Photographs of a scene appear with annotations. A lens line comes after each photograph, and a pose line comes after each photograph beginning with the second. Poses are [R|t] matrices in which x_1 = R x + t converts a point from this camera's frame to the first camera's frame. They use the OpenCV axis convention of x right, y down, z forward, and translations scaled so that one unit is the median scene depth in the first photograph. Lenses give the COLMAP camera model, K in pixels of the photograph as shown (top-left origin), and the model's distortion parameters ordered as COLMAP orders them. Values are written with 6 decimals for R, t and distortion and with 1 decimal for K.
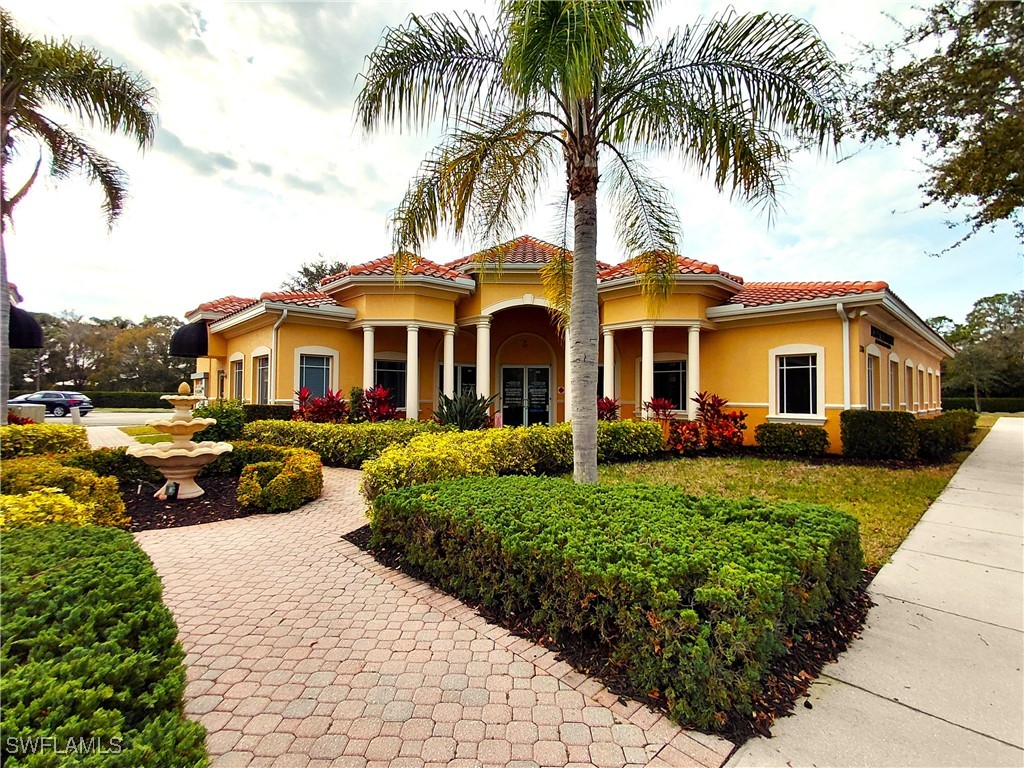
lens RADIAL K [[472.3, 0, 510.7], [0, 472.3, 381.5], [0, 0, 1]] dist [-0.002656, -0.000497]
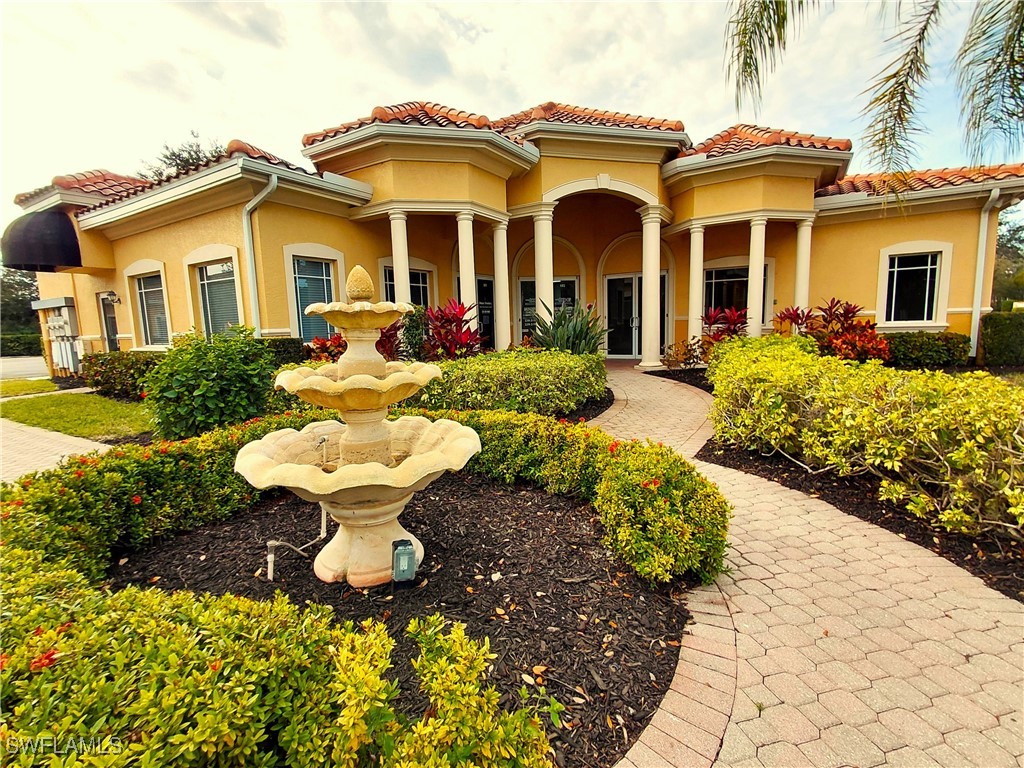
lens RADIAL K [[472.3, 0, 511.5], [0, 472.3, 384.4], [0, 0, 1]] dist [-0.002656, -0.000497]
pose [[0.963882, -0.072146, 0.256373, -0.329607], [0.030828, 0.986363, 0.161670, 0.017478], [-0.264541, -0.147928, 0.952961, 0.296112]]
